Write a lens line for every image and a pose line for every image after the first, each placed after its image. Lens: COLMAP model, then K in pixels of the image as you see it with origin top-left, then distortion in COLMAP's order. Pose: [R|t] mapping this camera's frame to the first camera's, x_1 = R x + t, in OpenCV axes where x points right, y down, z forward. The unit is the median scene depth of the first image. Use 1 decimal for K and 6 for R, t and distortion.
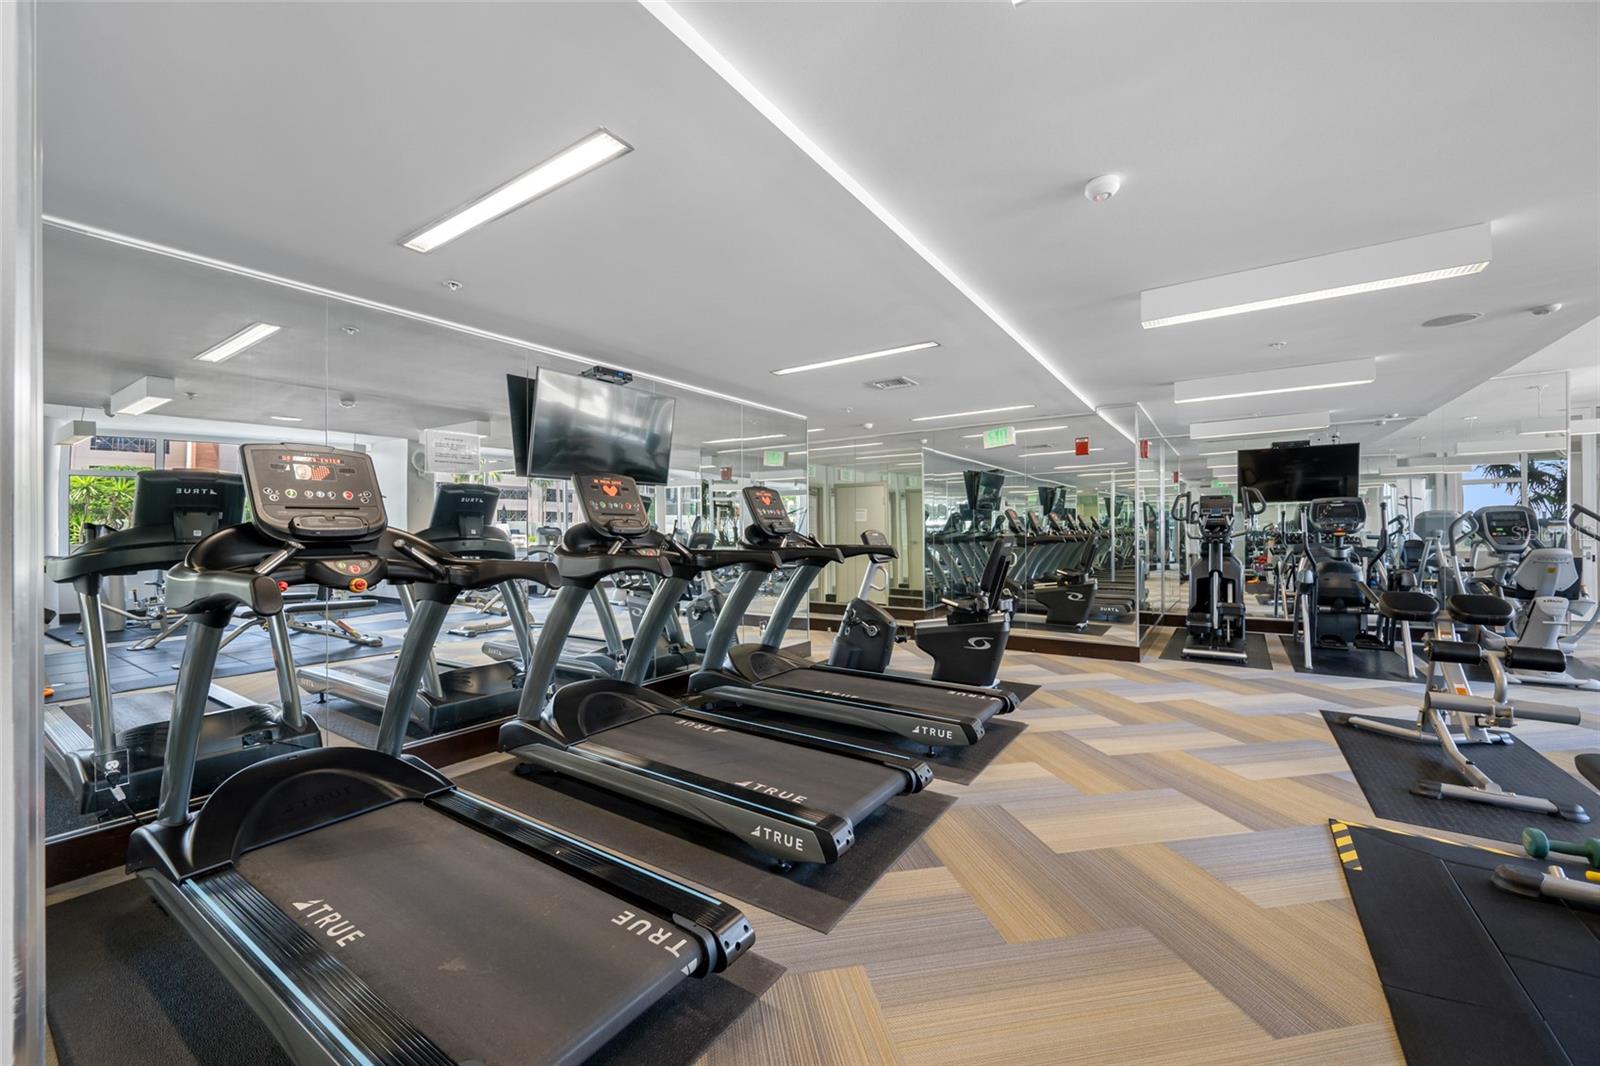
lens RADIAL K [[632.2, 0, 802.8], [0, 632.2, 536.9], [0, 0, 1]] dist [-0.000103, 0.000100]
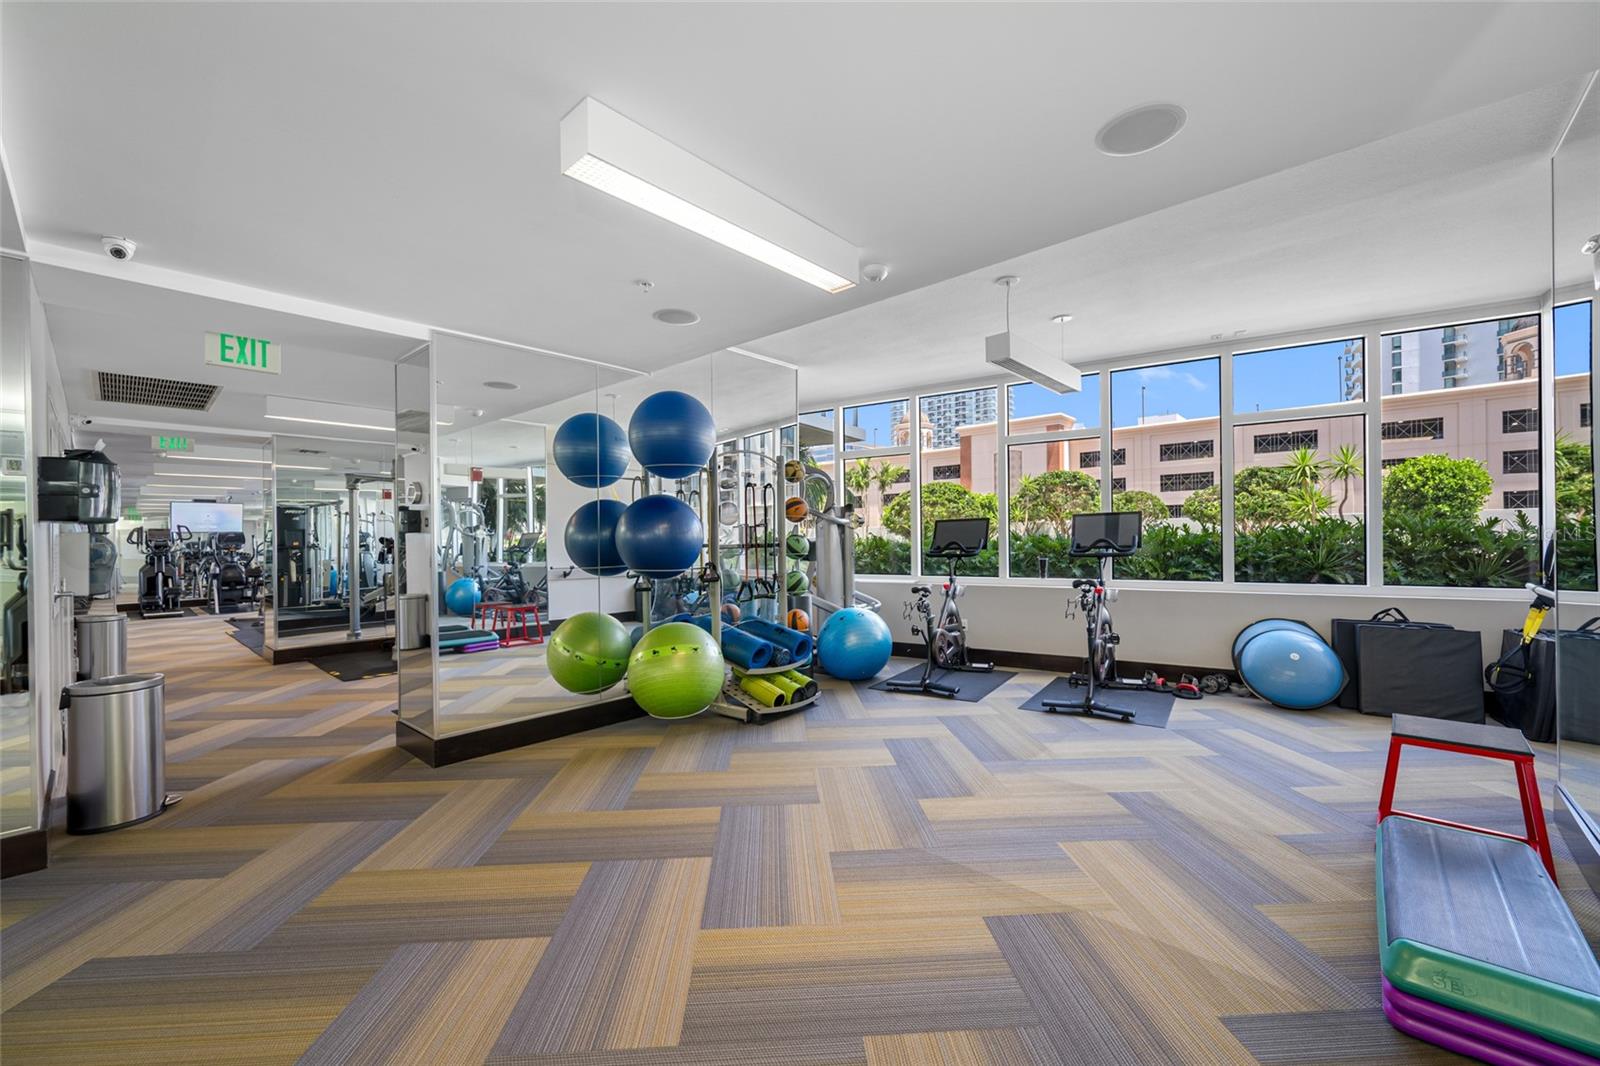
lens RADIAL K [[632.2, 0, 802.0], [0, 632.2, 538.5], [0, 0, 1]] dist [-0.000103, 0.000100]
pose [[0.140224, 0.005758, 0.990103, -0.884067], [0.007650, 0.999947, -0.006899, -0.012717], [-0.990090, 0.008542, 0.140172, -1.070863]]
